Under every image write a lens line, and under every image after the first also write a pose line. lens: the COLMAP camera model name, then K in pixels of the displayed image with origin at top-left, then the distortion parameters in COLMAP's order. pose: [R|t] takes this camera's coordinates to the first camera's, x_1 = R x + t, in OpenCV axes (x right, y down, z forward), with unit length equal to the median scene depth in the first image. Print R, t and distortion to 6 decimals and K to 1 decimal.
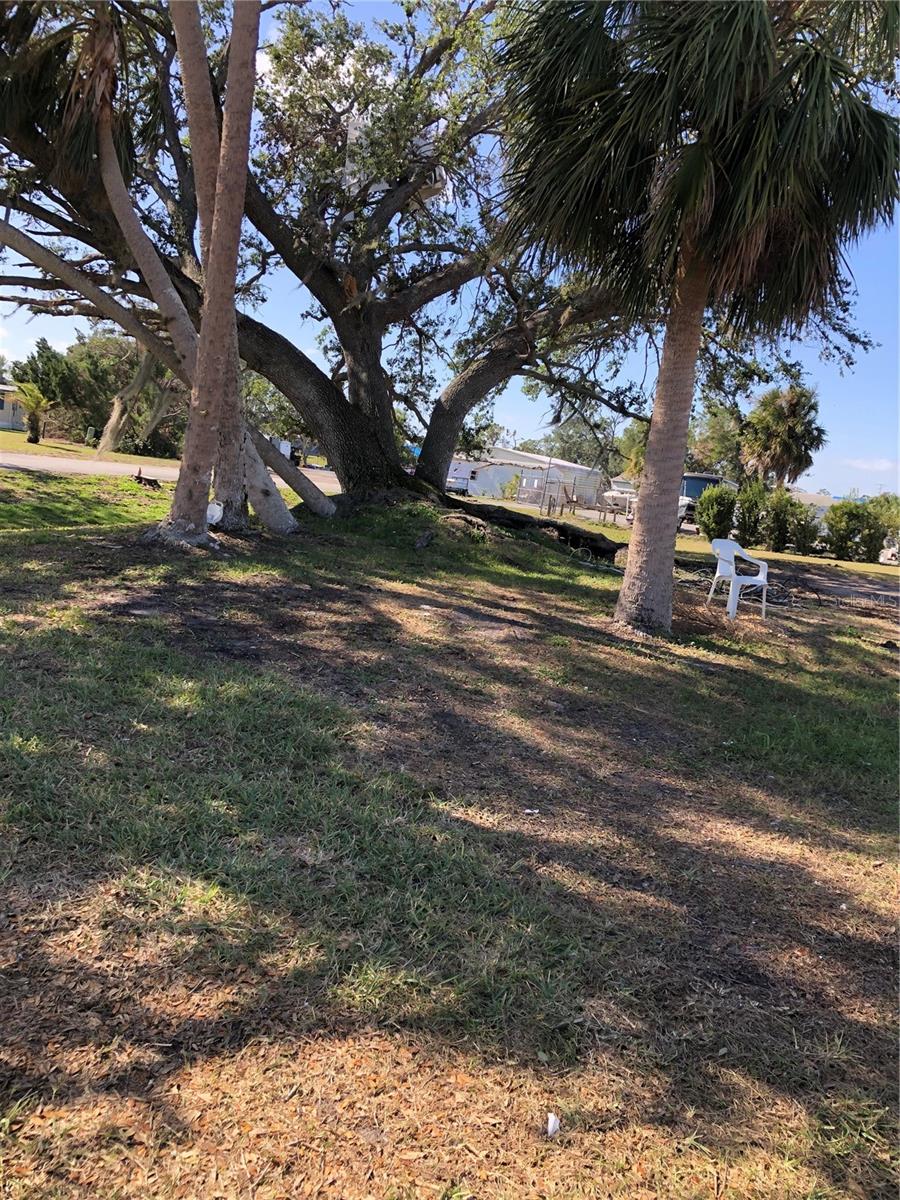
lens RADIAL K [[979.1, 0, 441.1], [0, 979.1, 598.7], [0, 0, 1]] dist [0.017562, -0.026543]
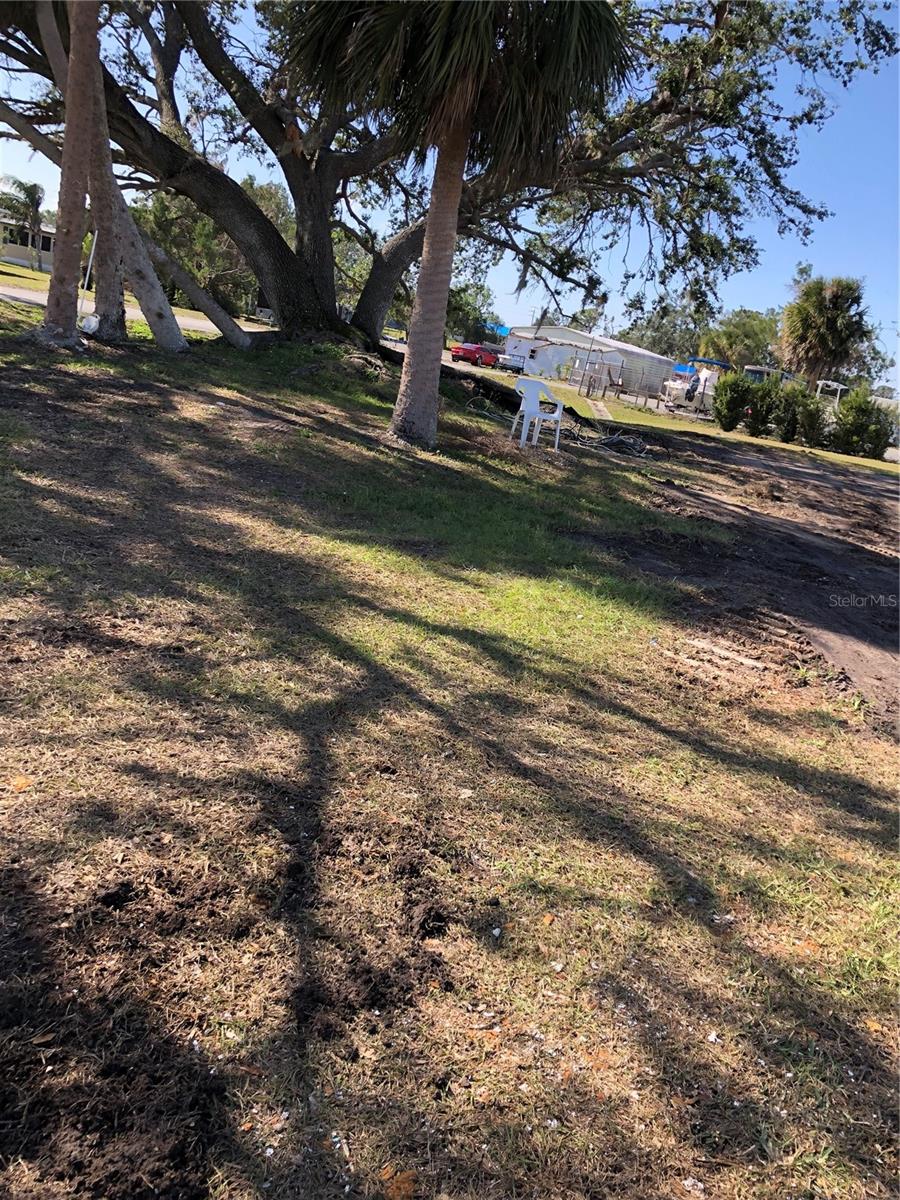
lens RADIAL K [[979.1, 0, 449.6], [0, 979.1, 612.0], [0, 0, 1]] dist [0.017562, -0.026543]
pose [[0.994153, 0.084382, -0.067372, 0.165729], [-0.075039, 0.988557, 0.130863, 0.037357], [0.077643, -0.125042, 0.989109, -0.098201]]
